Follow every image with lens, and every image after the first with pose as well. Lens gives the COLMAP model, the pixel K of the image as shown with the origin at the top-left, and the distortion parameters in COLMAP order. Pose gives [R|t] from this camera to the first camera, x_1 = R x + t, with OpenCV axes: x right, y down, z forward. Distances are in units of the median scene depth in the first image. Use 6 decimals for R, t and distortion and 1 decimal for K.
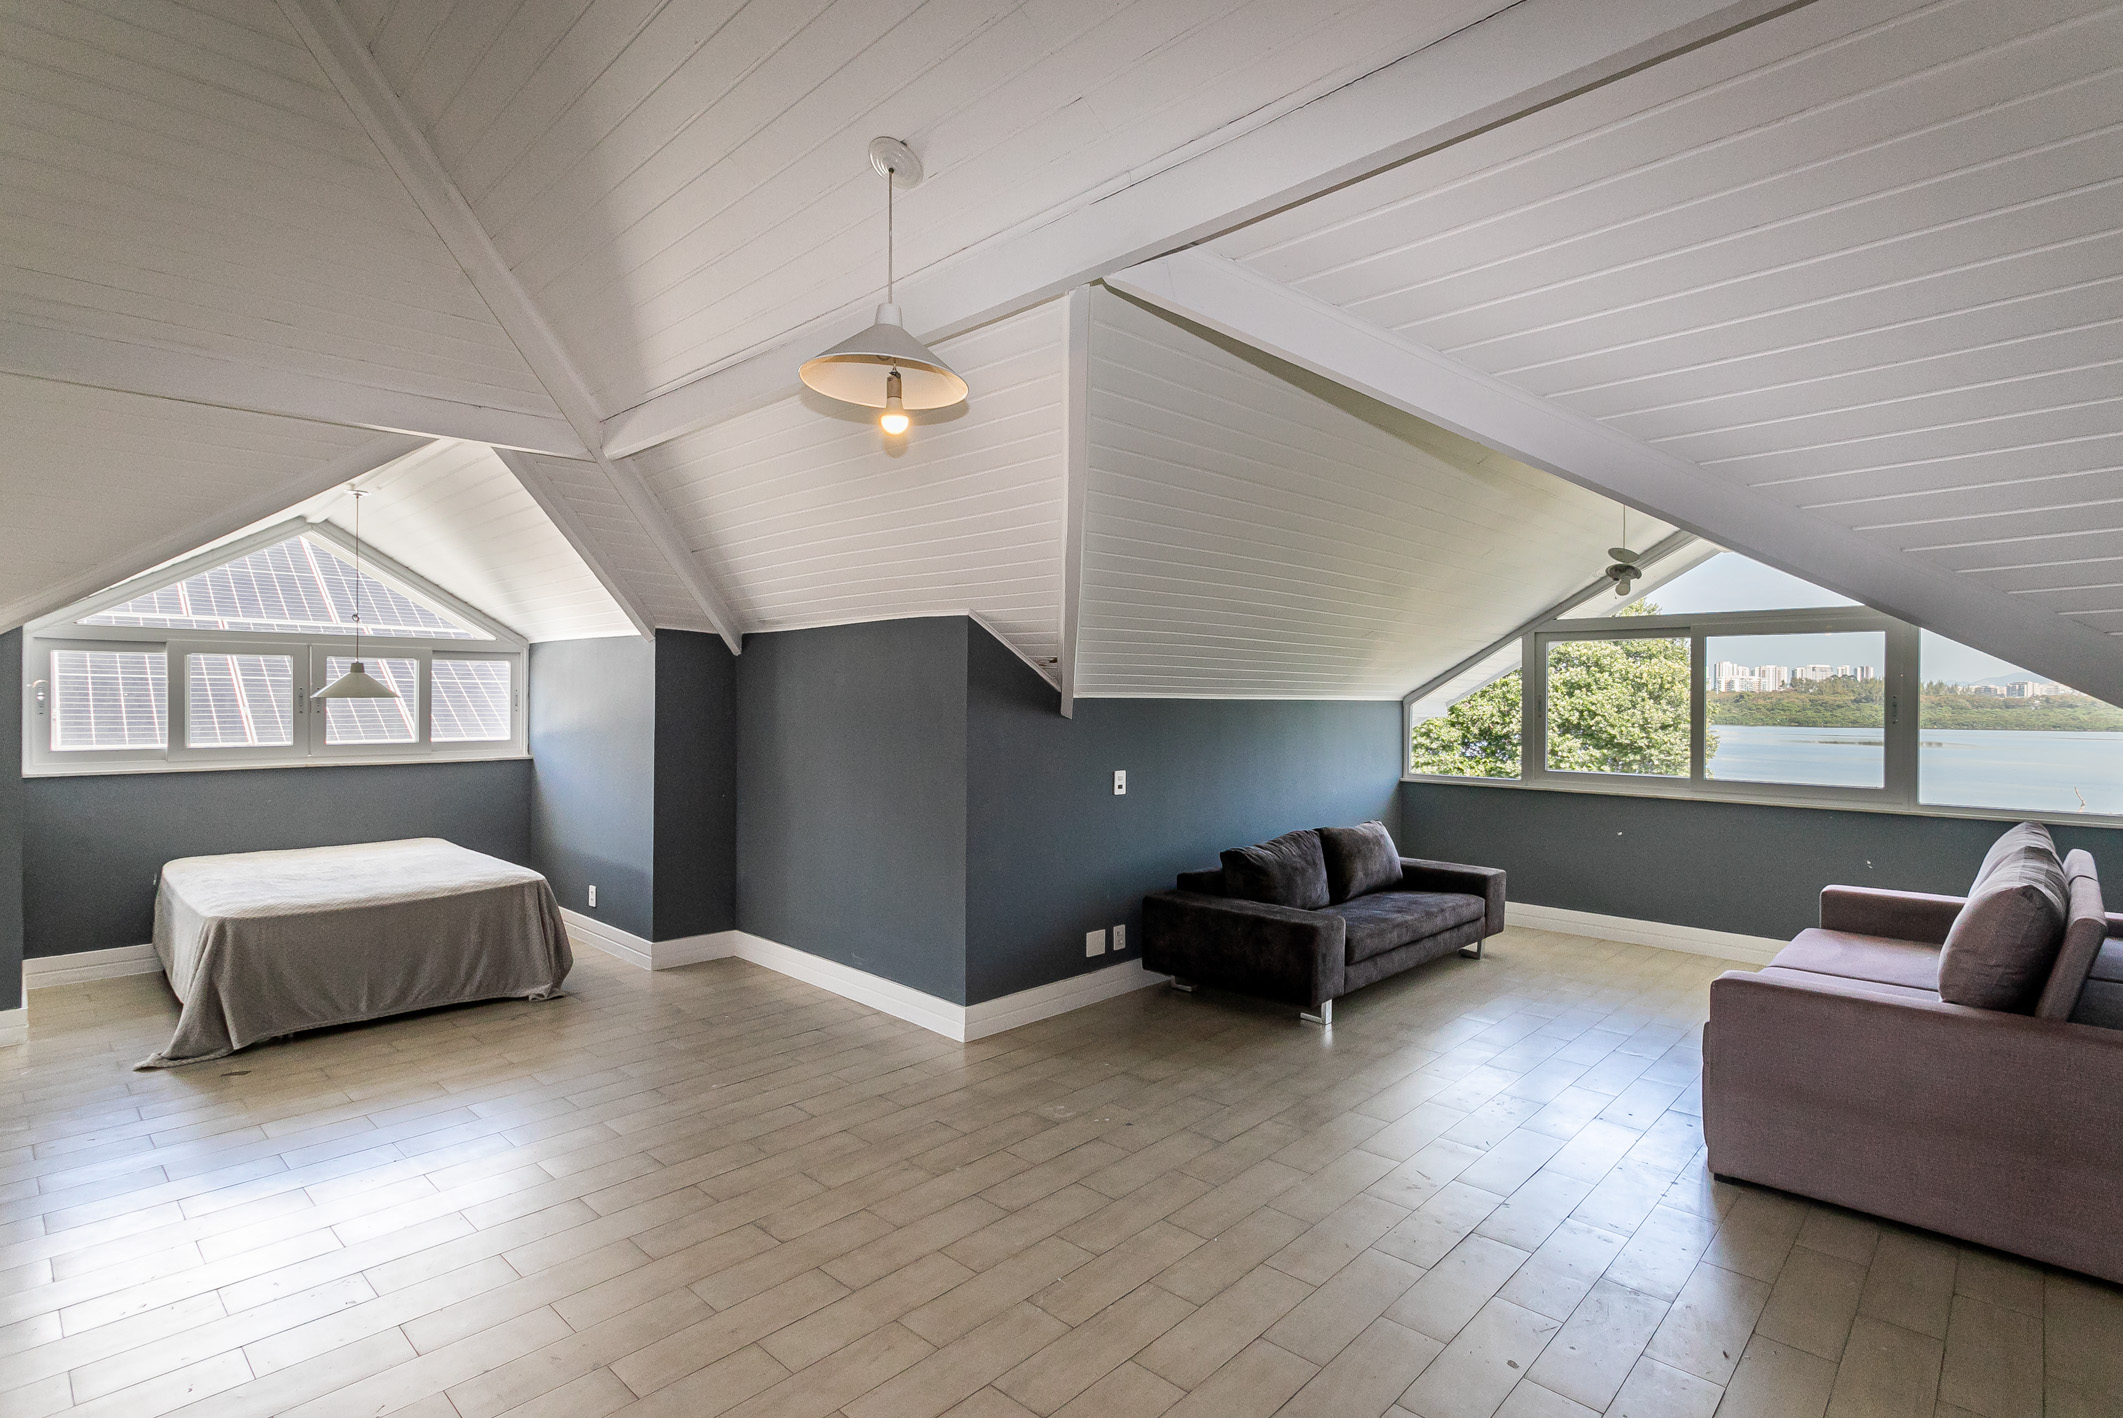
lens RADIAL K [[1040.4, 0, 1041.2], [0, 1040.4, 701.7], [0, 0, 1]] dist [0.002047, -0.000126]
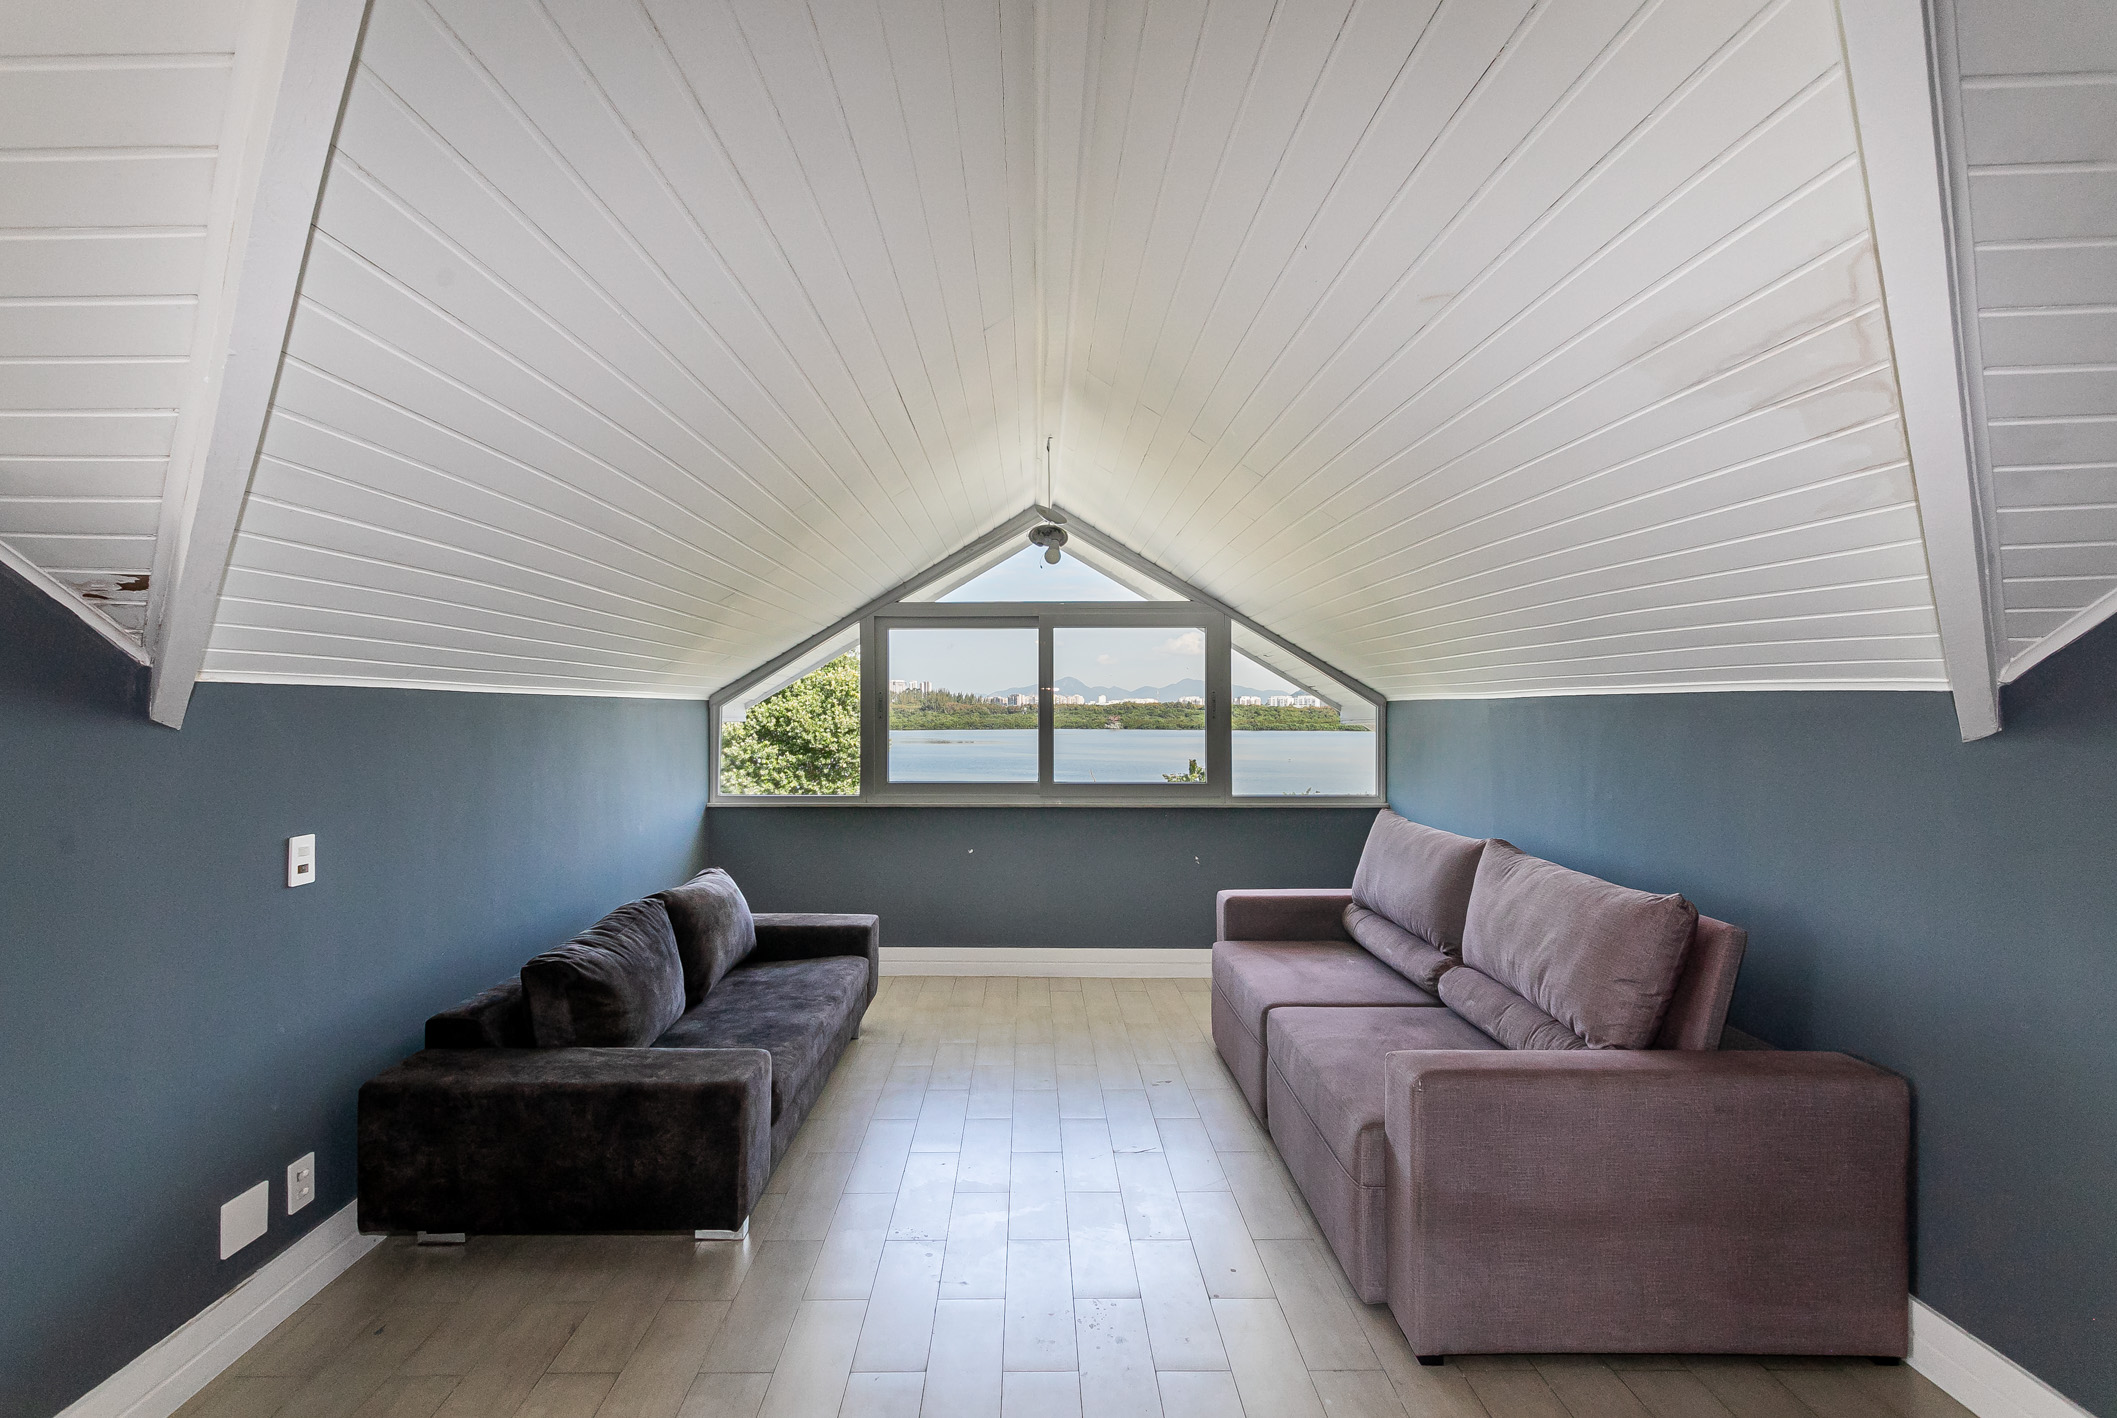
lens RADIAL K [[1037.5, 0, 1038.3], [0, 1037.5, 701.7], [0, 0, 1]] dist [0.002047, -0.000126]
pose [[0.712295, 0.001728, 0.701878, -0.018330], [0.004760, 0.999962, -0.007293, 0.008428], [-0.701864, 0.008536, 0.712260, 0.384334]]
